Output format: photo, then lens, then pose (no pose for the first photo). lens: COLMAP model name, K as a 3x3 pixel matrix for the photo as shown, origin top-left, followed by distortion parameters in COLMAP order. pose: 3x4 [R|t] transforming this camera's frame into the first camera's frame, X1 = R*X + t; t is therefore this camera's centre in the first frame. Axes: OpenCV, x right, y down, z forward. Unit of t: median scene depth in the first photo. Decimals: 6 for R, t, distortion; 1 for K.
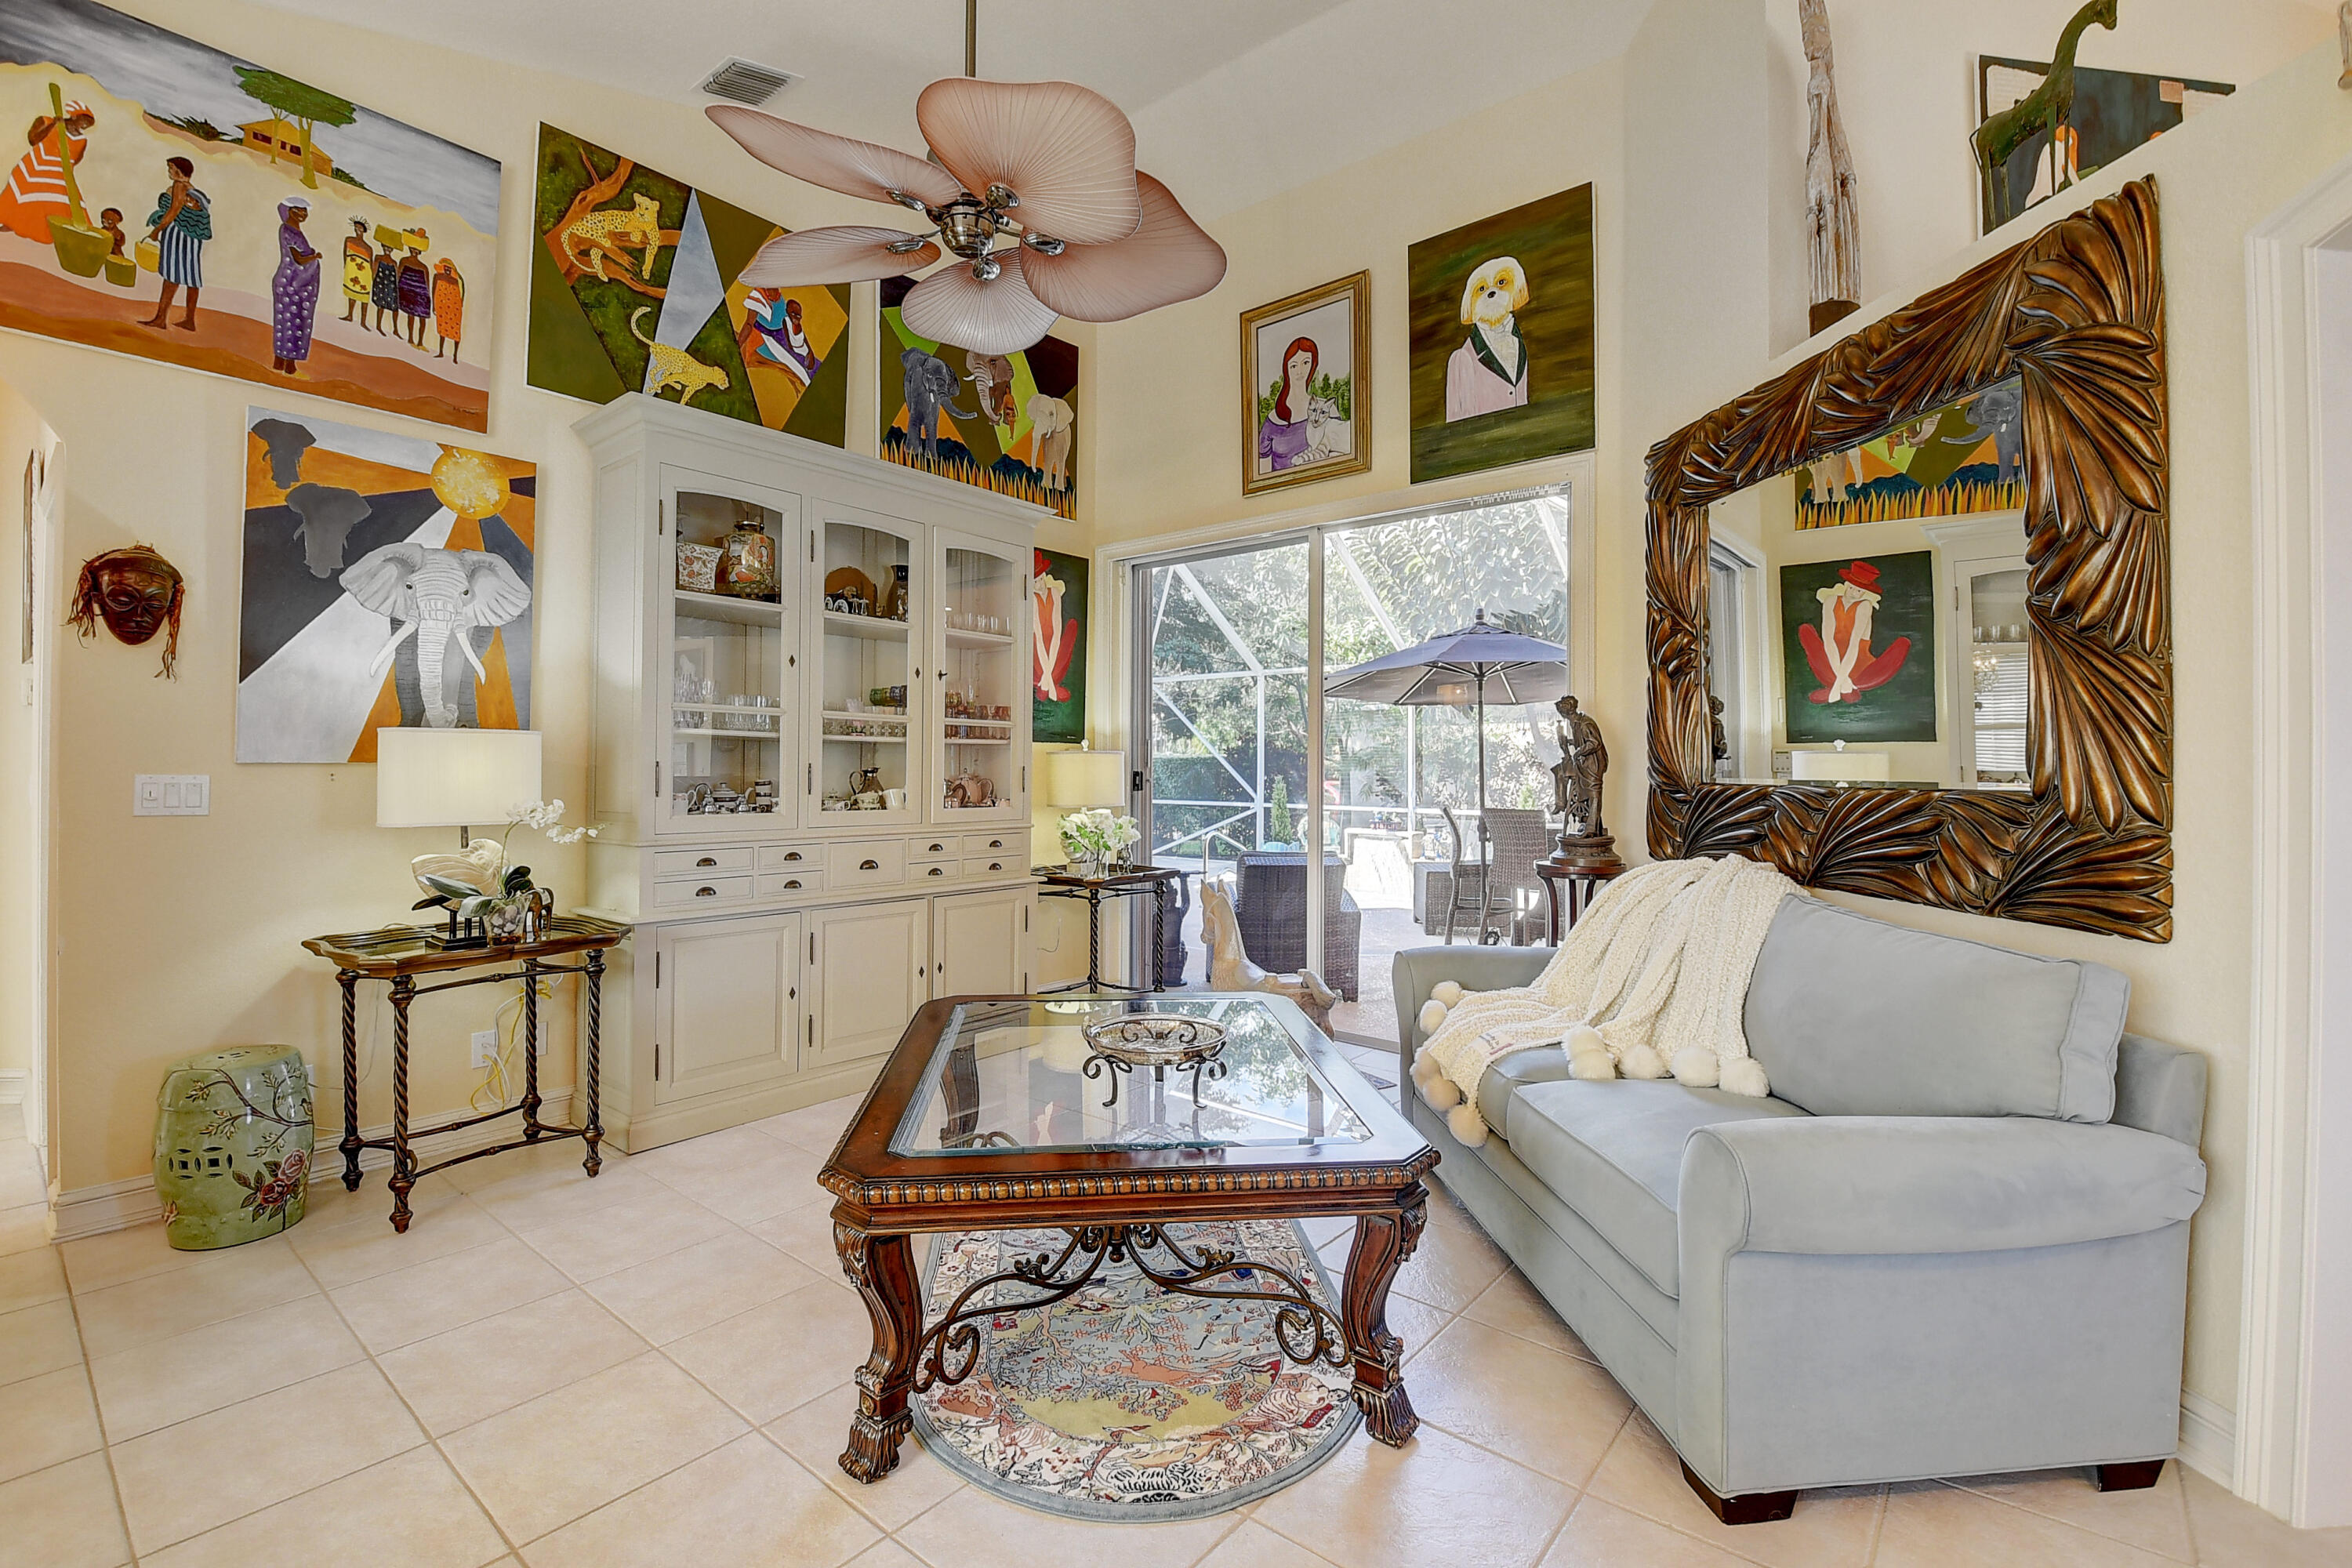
lens RADIAL K [[1029.7, 0, 1163.5], [0, 1029.7, 763.7], [0, 0, 1]] dist [-0.008868, -0.011677]
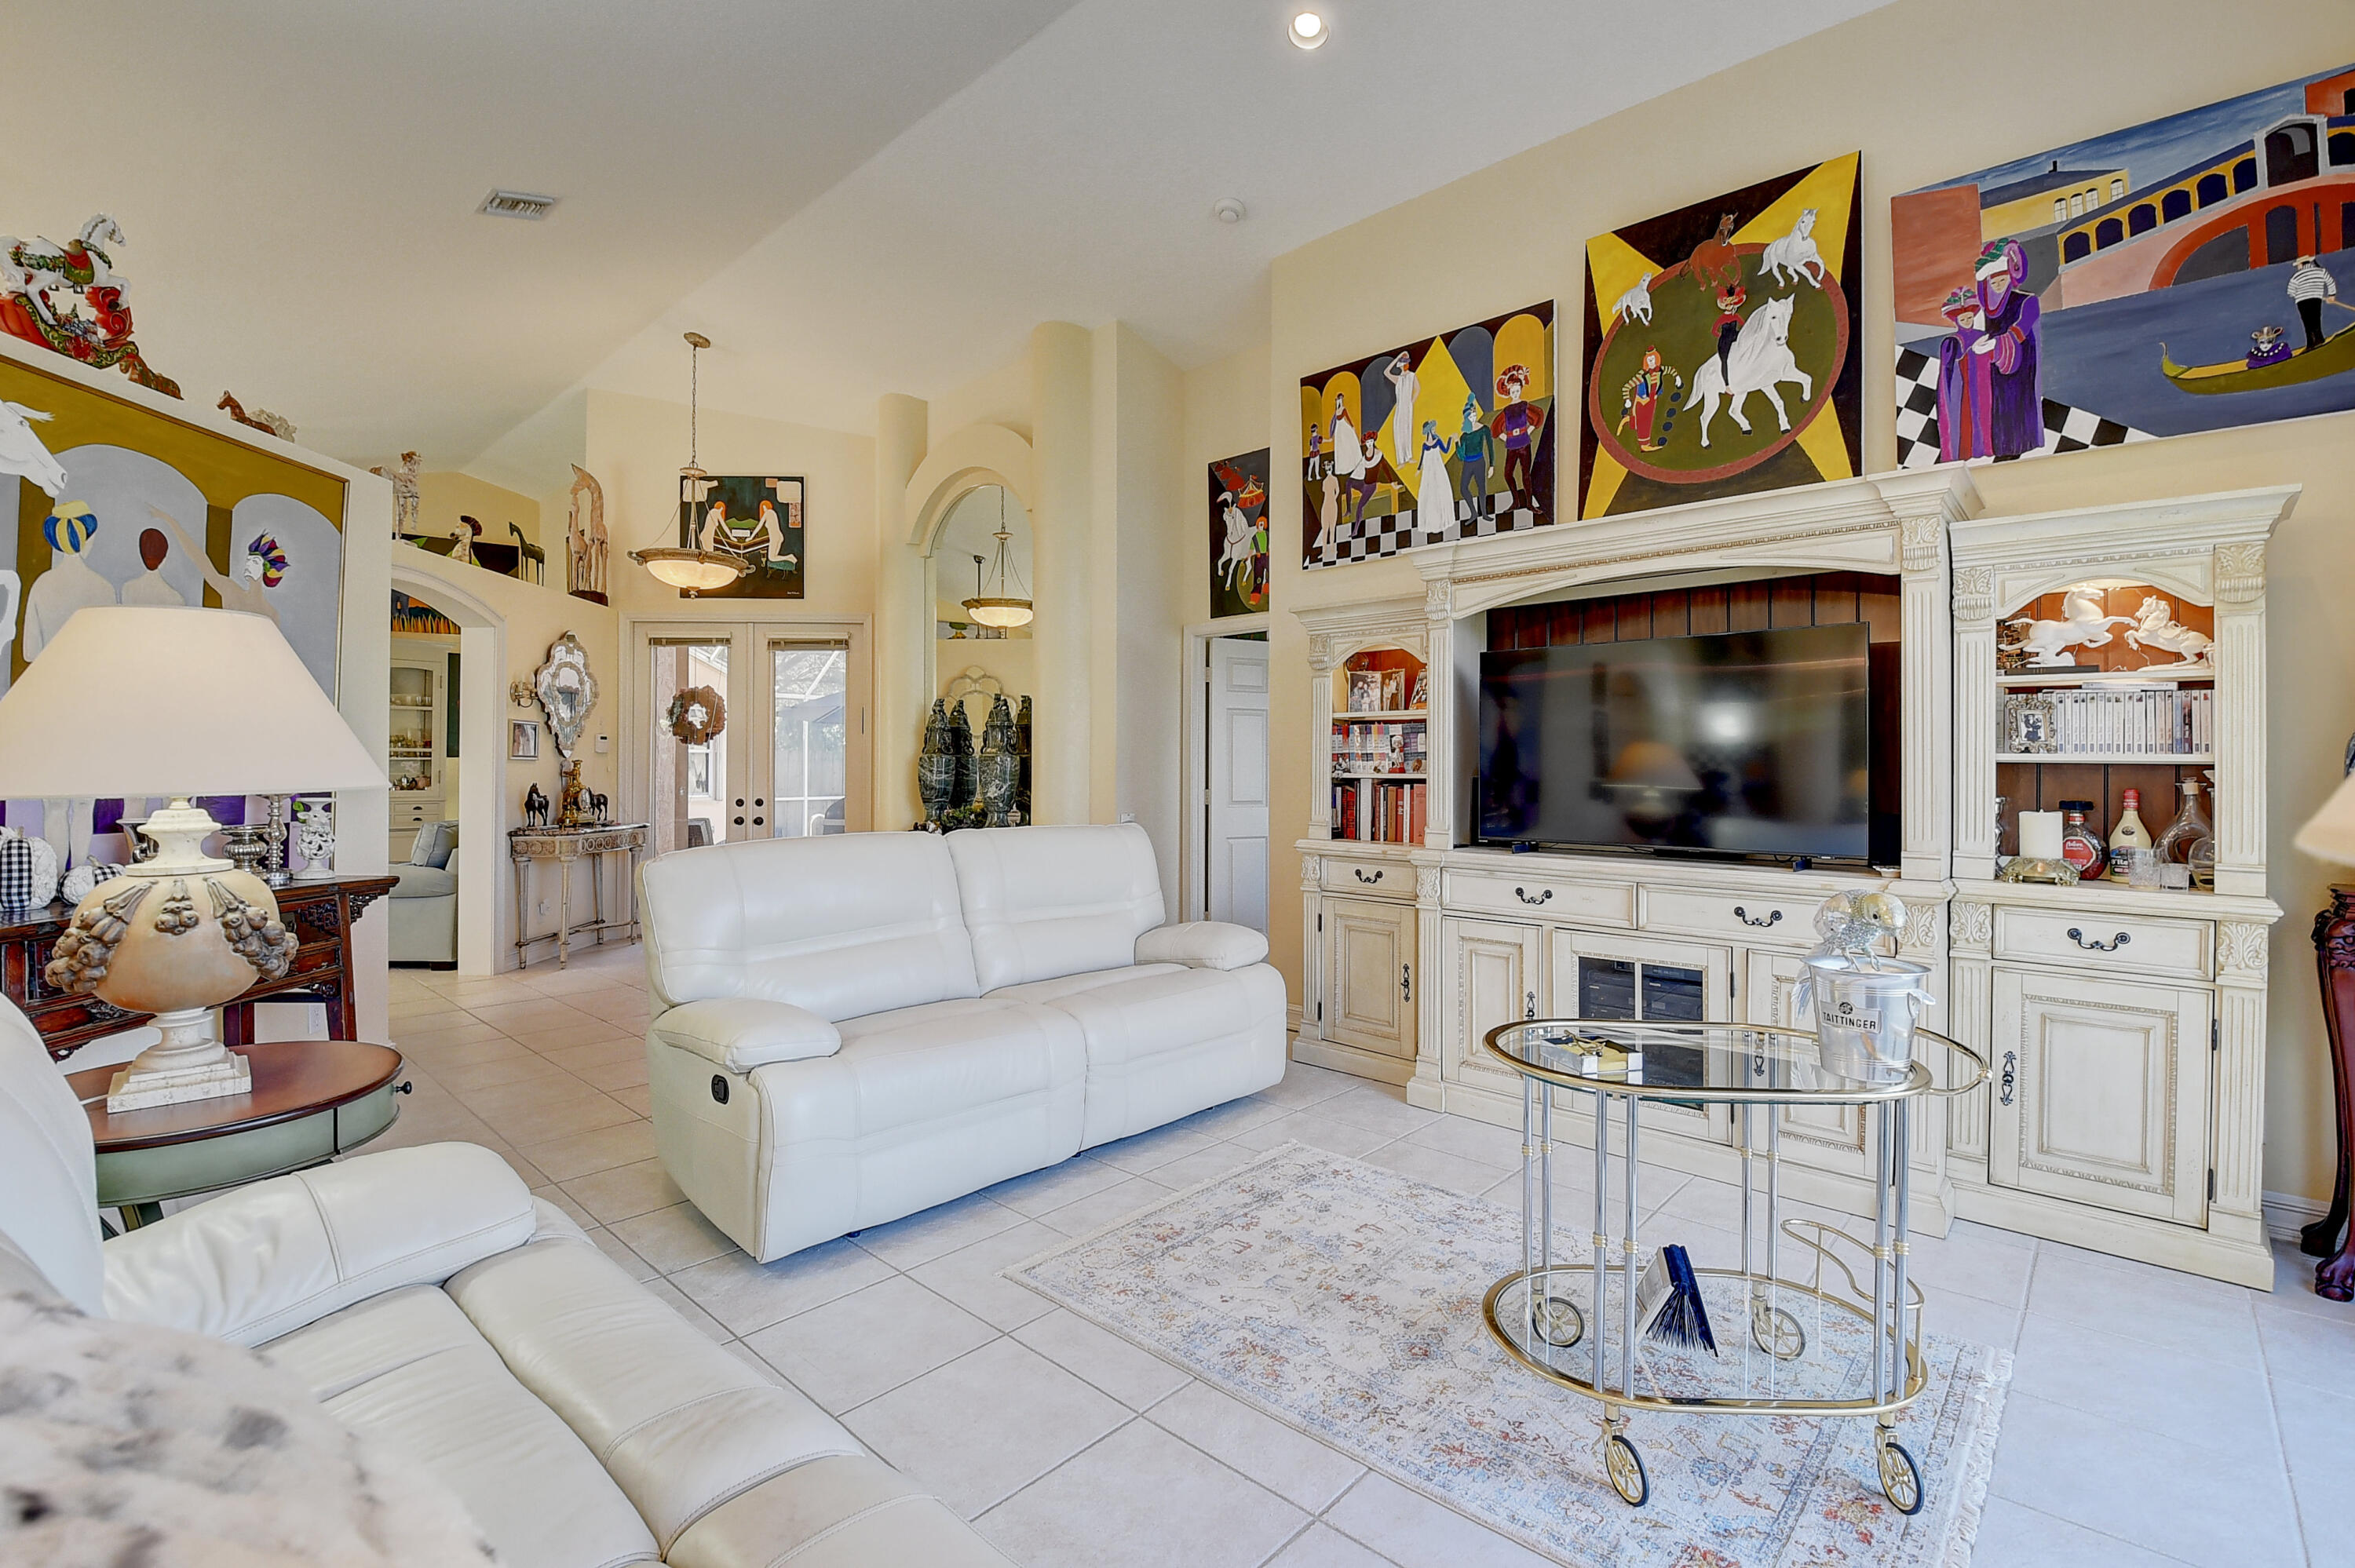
lens RADIAL K [[1030.9, 0, 1173.4], [0, 1030.9, 761.3], [0, 0, 1]] dist [-0.008868, -0.011677]
pose [[0.999161, -0.006380, -0.040458, 1.757646], [0.006199, 0.999970, -0.004597, 0.003819], [0.040486, 0.004342, 0.999171, -1.210558]]
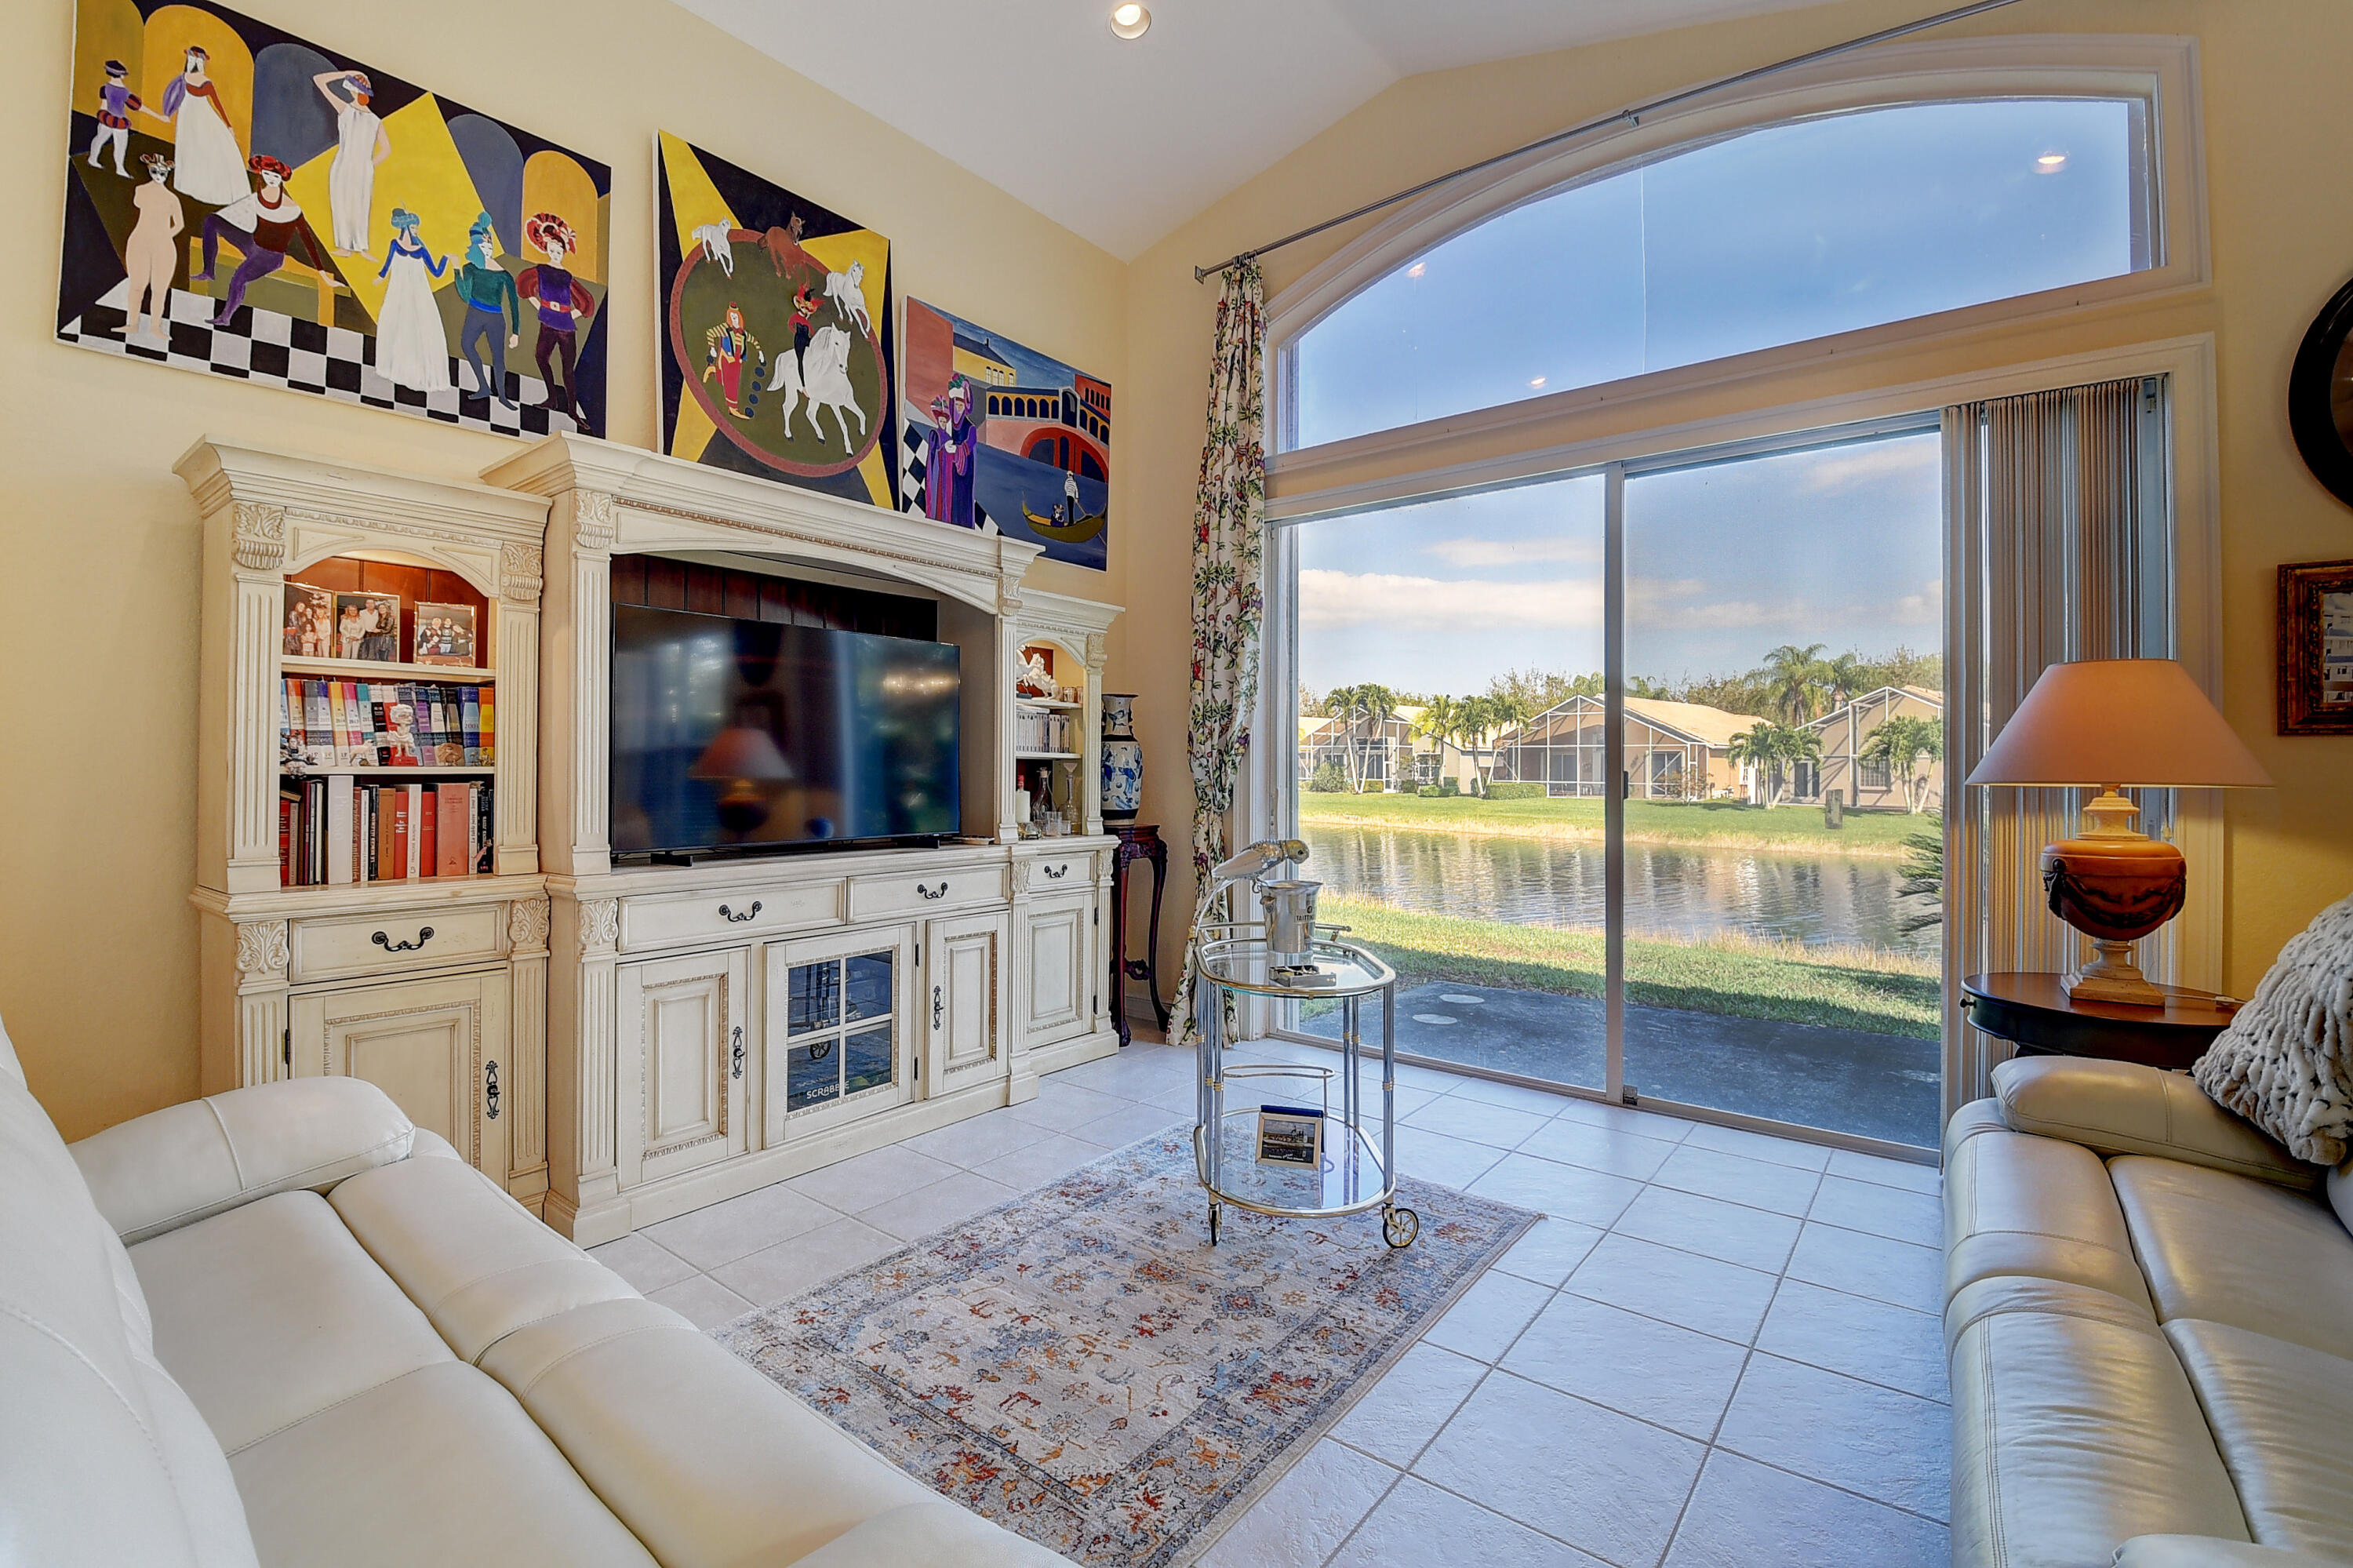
lens RADIAL K [[1030.2, 0, 1165.6], [0, 1030.2, 771.2], [0, 0, 1]] dist [-0.008868, -0.011677]
pose [[-0.032883, -0.007038, 0.999434, 1.235099], [-0.004845, 0.999965, 0.006882, 0.010148], [-0.999447, -0.004616, -0.032916, -0.534471]]
